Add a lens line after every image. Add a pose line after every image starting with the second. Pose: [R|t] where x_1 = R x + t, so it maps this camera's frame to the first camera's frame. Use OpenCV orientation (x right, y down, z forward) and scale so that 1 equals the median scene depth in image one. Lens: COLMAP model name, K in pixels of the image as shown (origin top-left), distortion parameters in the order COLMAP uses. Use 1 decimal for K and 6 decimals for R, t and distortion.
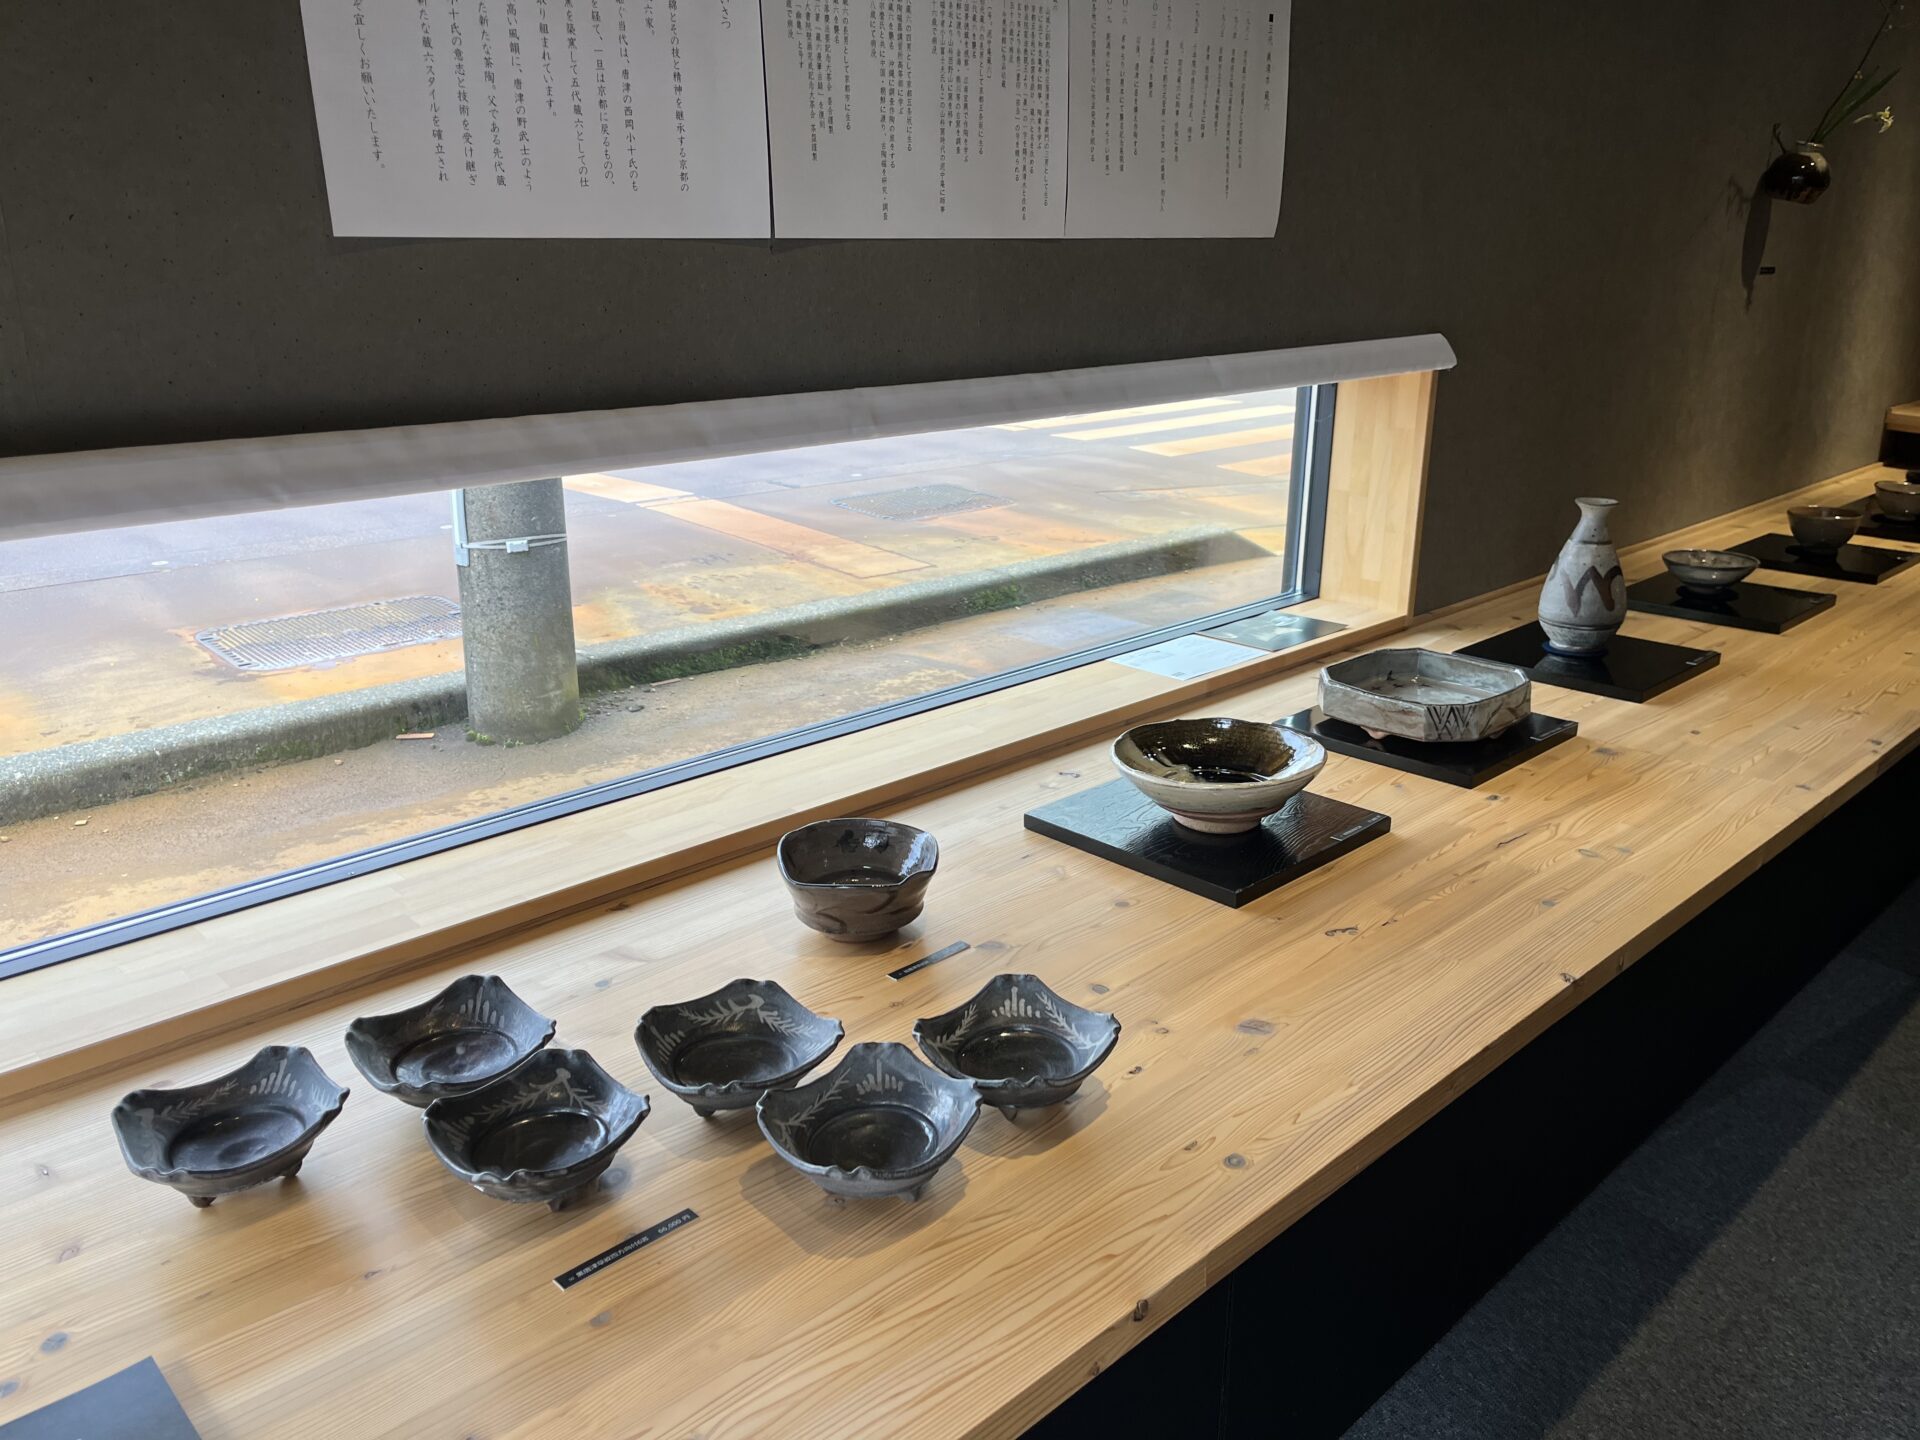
lens RADIAL K [[1444.3, 0, 960.0], [0, 1444.3, 720.0], [0, 0, 1]] dist [0.078145, -0.108179]
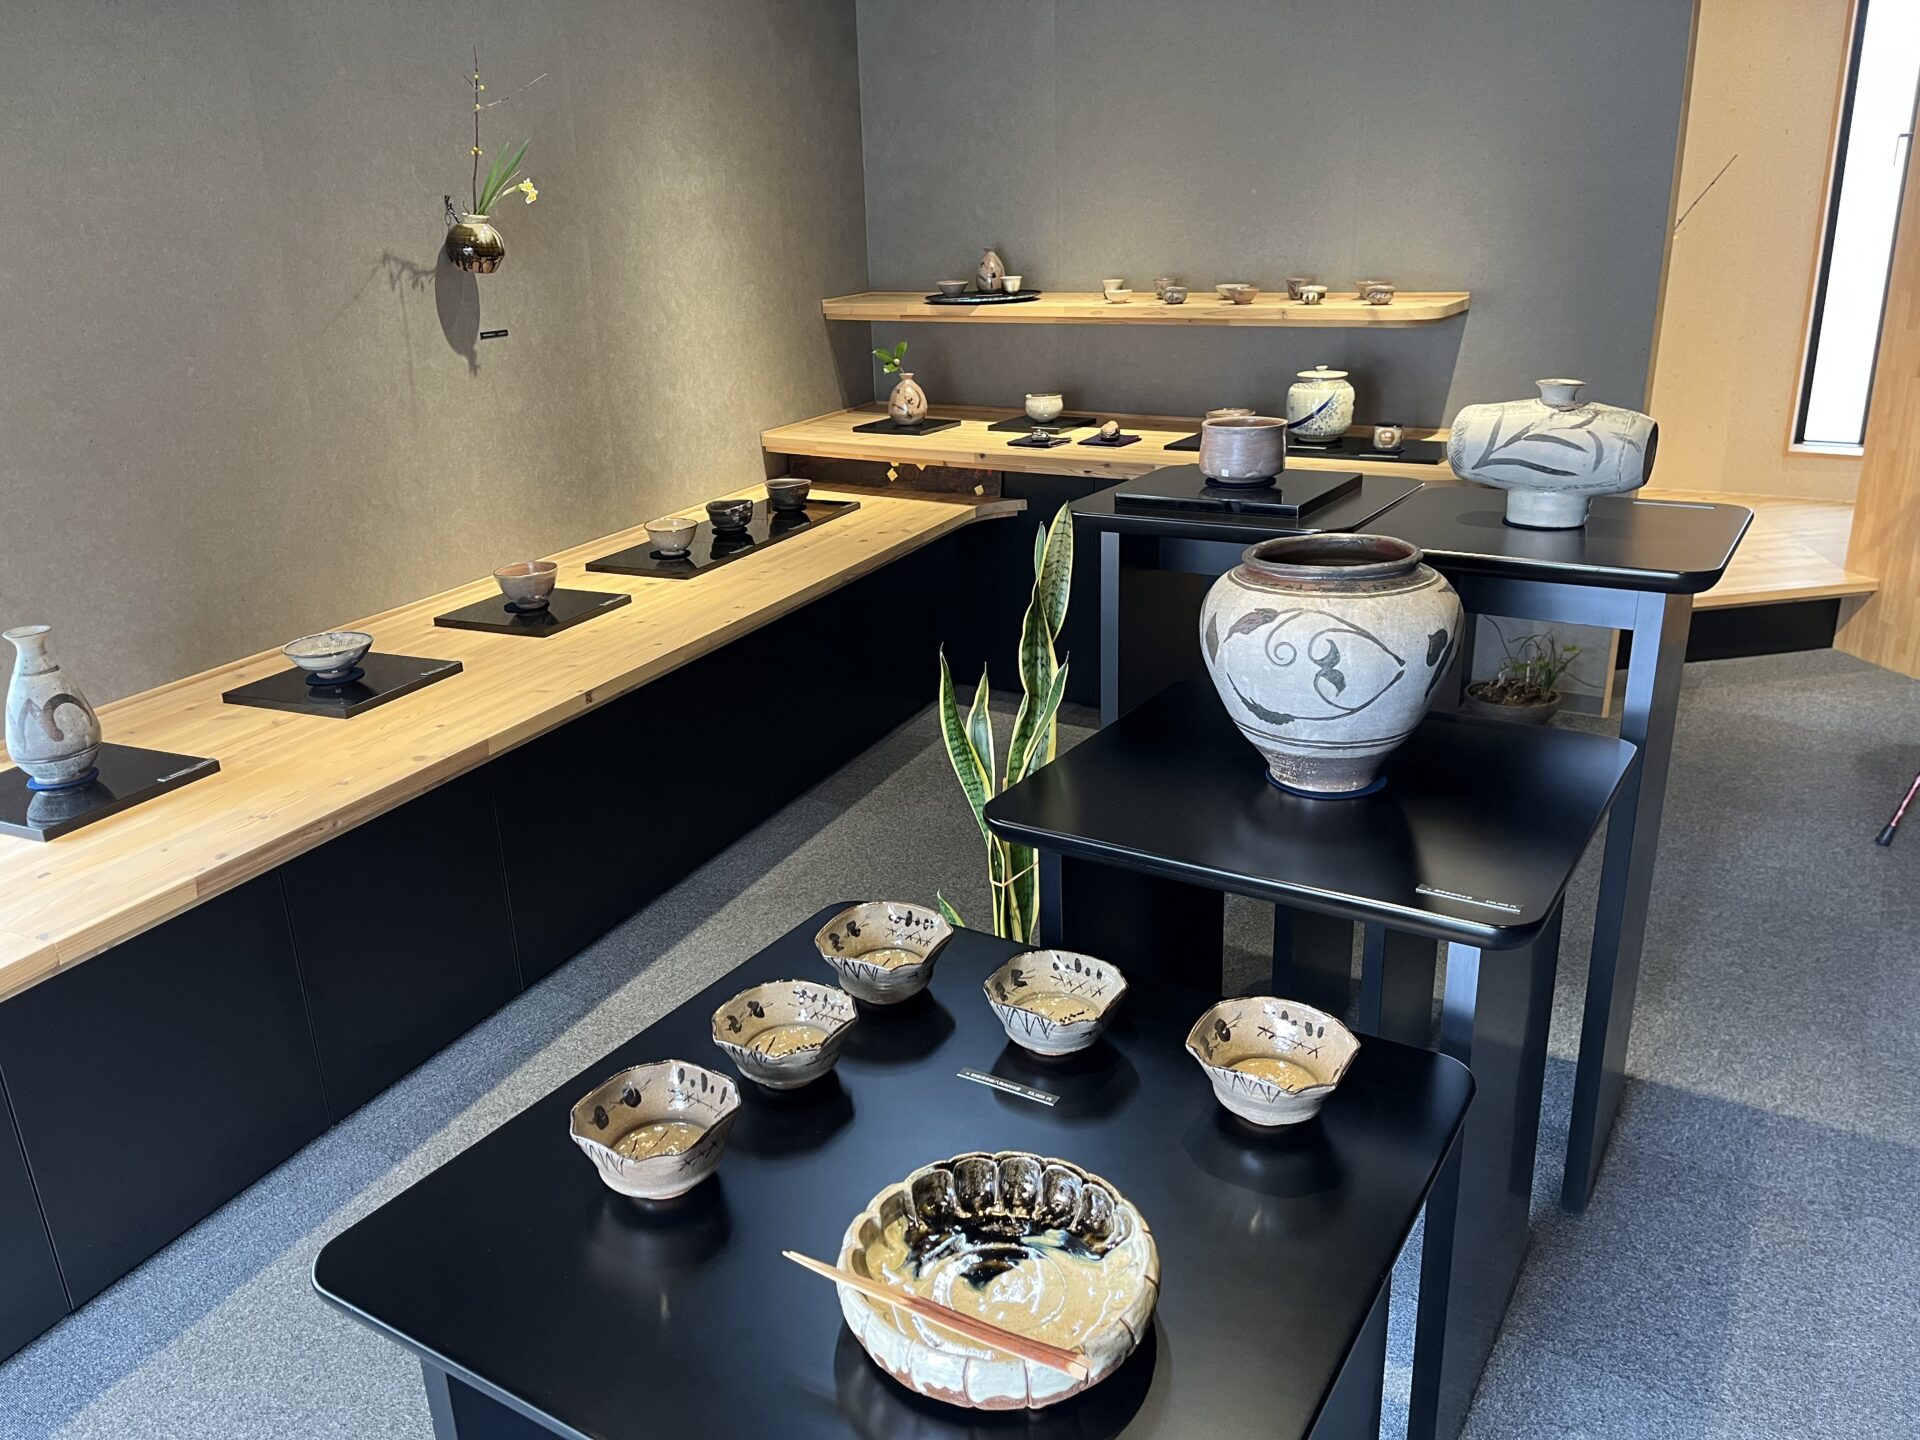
lens RADIAL K [[1458.4, 0, 942.6], [0, 1458.4, 722.3], [0, 0, 1]] dist [0.043145, 0.000485]
pose [[0.927936, -0.155287, 0.338851, 0.480439], [0.151804, 0.987720, 0.036935, -0.024890], [-0.340426, 0.017166, 0.940115, -0.096177]]
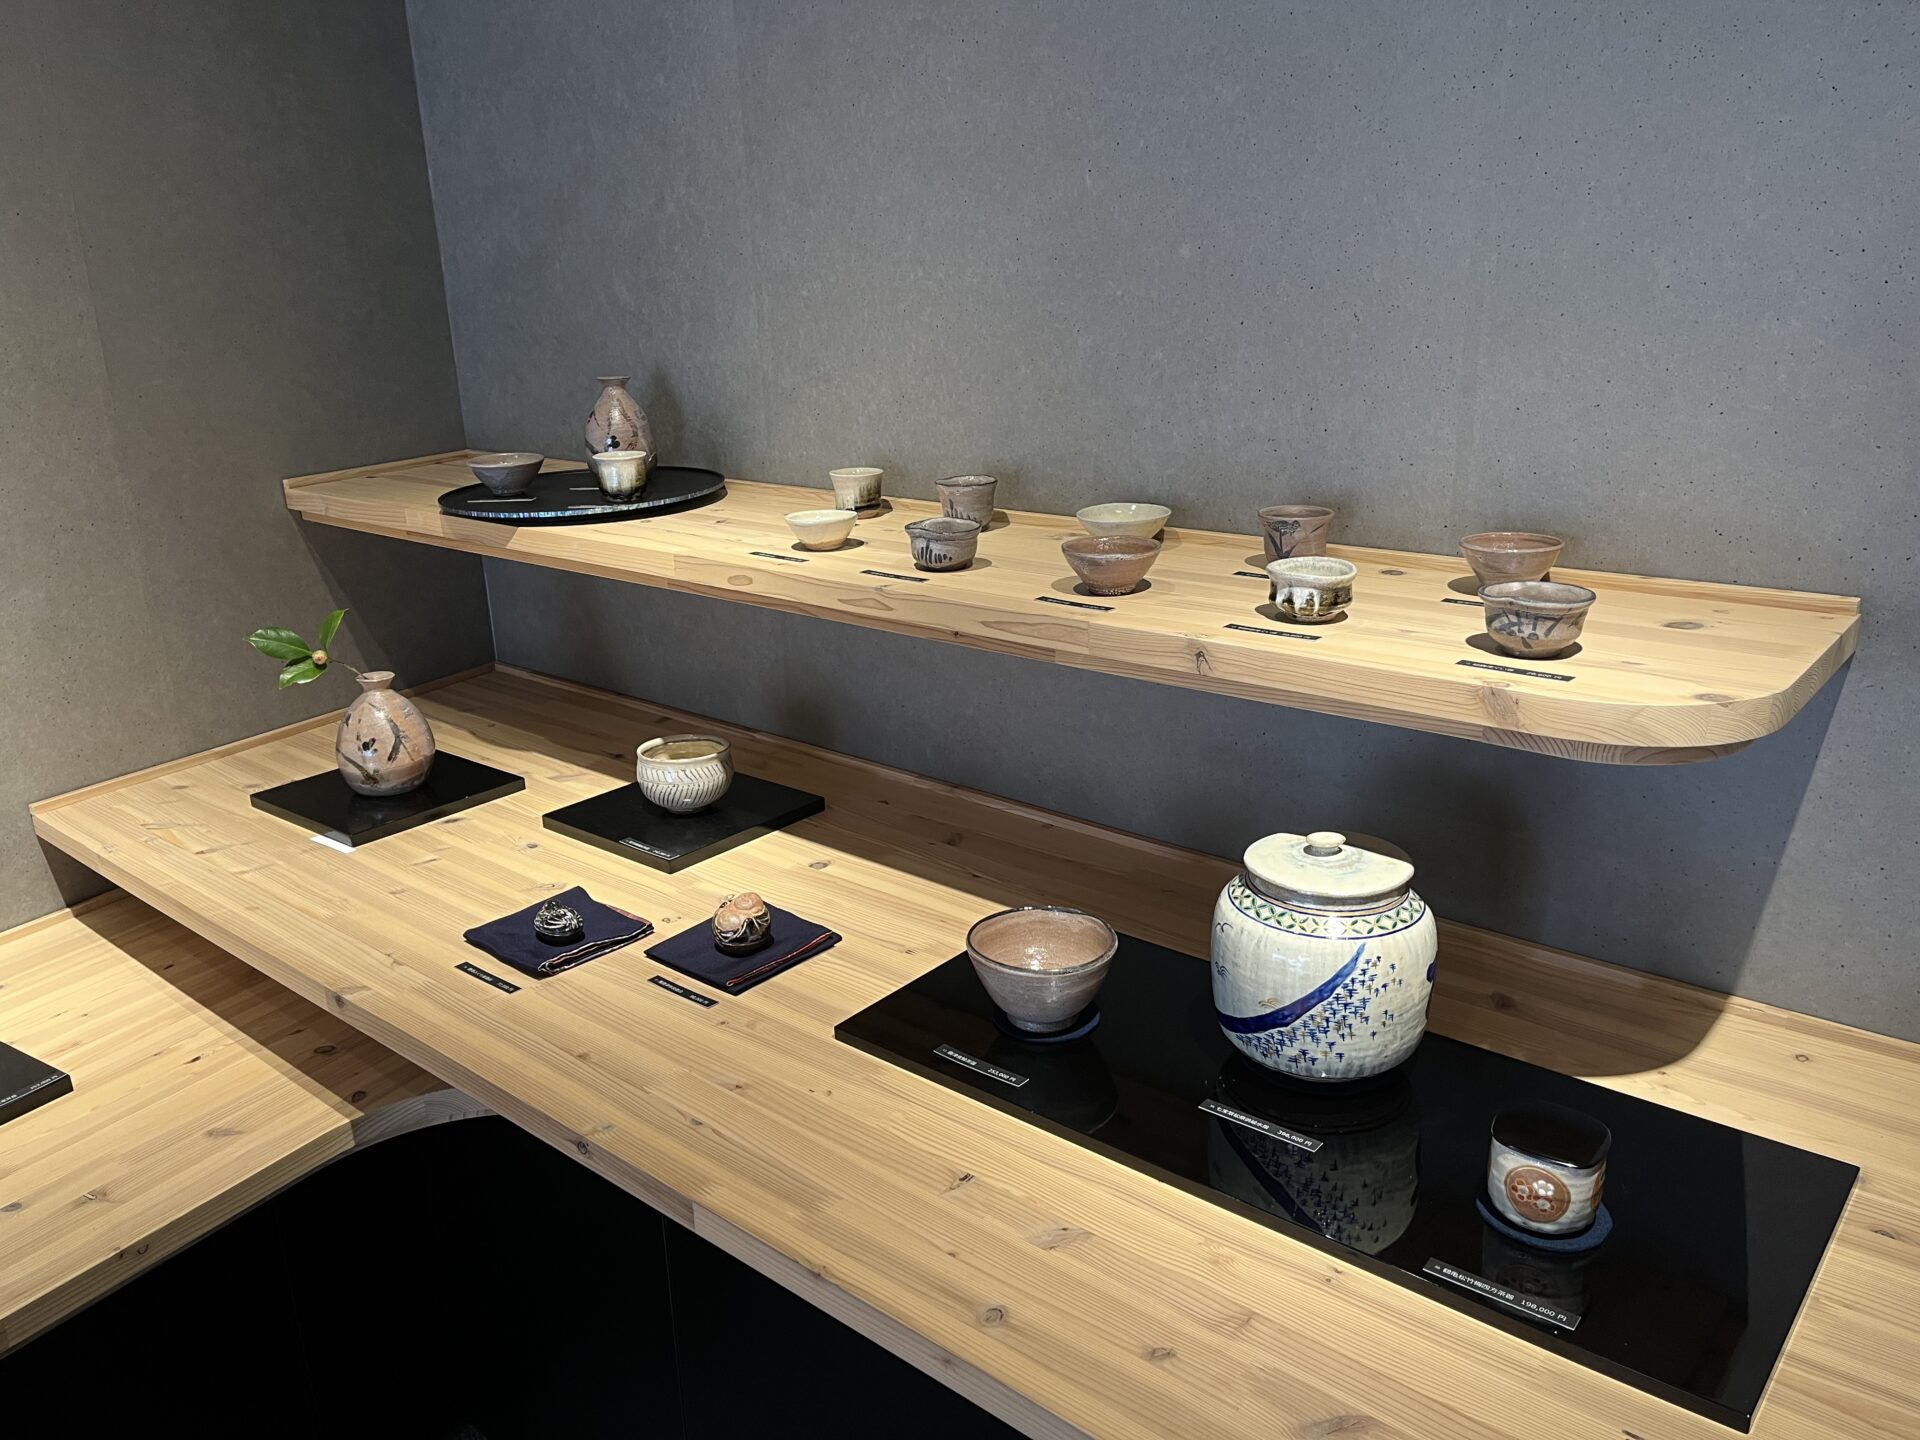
lens RADIAL K [[1444.3, 0, 960.0], [0, 1444.3, 720.0], [0, 0, 1]] dist [0.078145, -0.108179]
pose [[0.967973, -0.109095, 0.226112, 1.100584], [0.112837, 0.993607, -0.003650, -0.275952], [-0.224268, 0.029046, 0.974095, 0.648014]]
